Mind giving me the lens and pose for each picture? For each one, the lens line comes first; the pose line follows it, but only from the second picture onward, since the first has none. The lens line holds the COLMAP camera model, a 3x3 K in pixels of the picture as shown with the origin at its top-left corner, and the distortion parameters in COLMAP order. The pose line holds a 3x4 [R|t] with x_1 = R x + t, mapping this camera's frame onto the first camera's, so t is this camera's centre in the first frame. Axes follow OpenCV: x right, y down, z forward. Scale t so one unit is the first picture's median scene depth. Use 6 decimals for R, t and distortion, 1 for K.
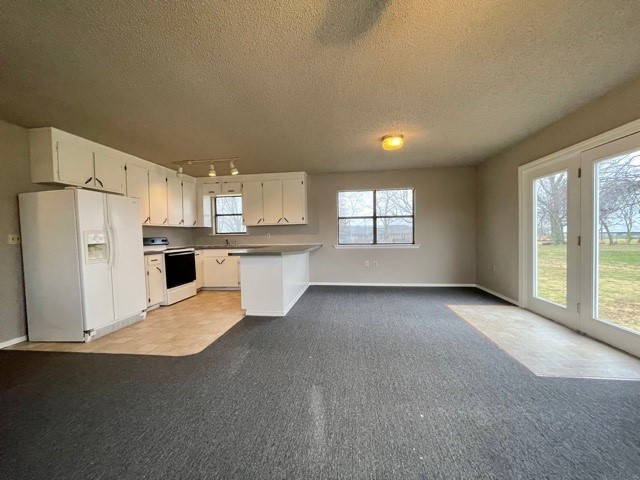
lens RADIAL K [[257.7, 0, 318.0], [0, 257.7, 241.0], [0, 0, 1]] dist [-0.002672, 0.000340]
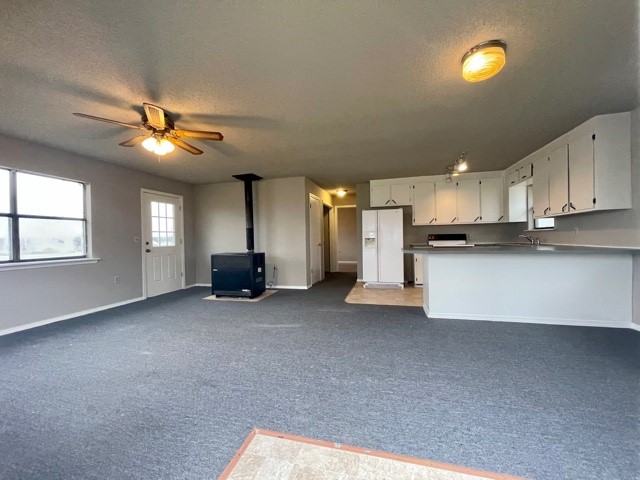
lens RADIAL K [[257.7, 0, 318.0], [0, 257.7, 241.0], [0, 0, 1]] dist [-0.002672, 0.000340]
pose [[-0.130972, 0.031634, -0.990881, 0.660150], [-0.003477, 0.999470, 0.032368, -0.017302], [0.991380, 0.007685, -0.130793, 0.545407]]
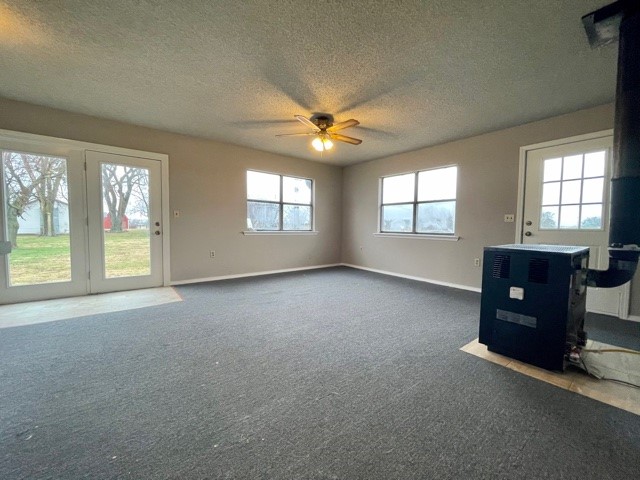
lens RADIAL K [[257.7, 0, 318.0], [0, 257.7, 241.0], [0, 0, 1]] dist [-0.002672, 0.000340]
pose [[-0.705170, -0.029732, 0.708415, -0.392954], [0.017948, 0.998052, 0.059753, 0.025016], [-0.708811, 0.054851, -0.703262, 0.662797]]
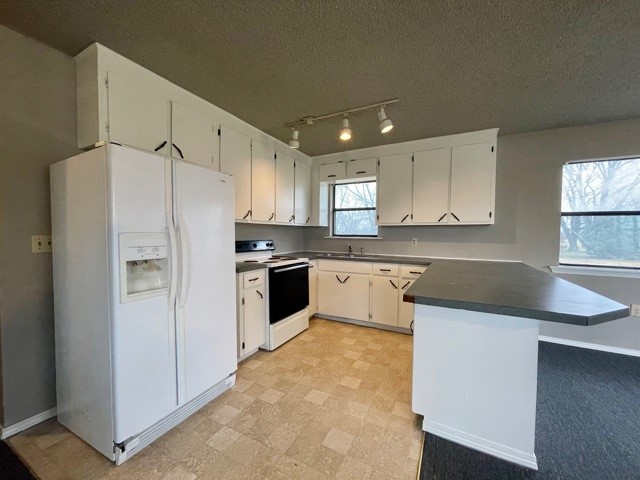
lens RADIAL K [[257.7, 0, 318.0], [0, 257.7, 241.0], [0, 0, 1]] dist [-0.002672, 0.000340]
pose [[0.935463, 0.038921, -0.351276, -0.238172], [-0.037385, 0.999239, 0.011155, -0.026114], [0.351443, 0.002697, 0.936205, 0.408030]]
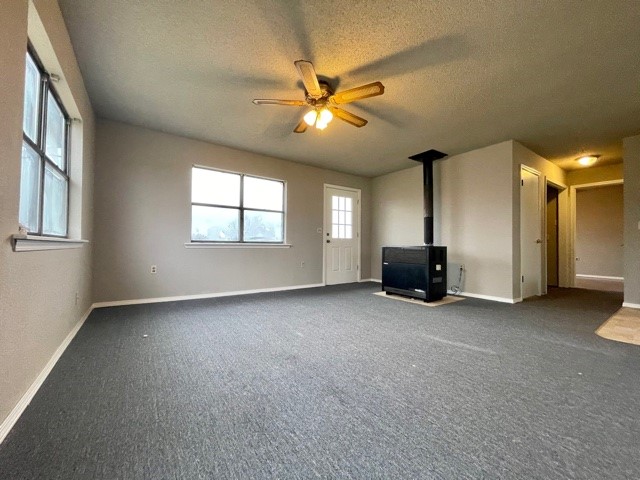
lens RADIAL K [[257.7, 0, 318.0], [0, 257.7, 241.0], [0, 0, 1]] dist [-0.002672, 0.000340]
pose [[-0.739760, 0.001576, -0.672869, 0.502487], [-0.012326, 0.999798, 0.015893, 0.040140], [0.672758, 0.020051, -0.739591, 0.523946]]
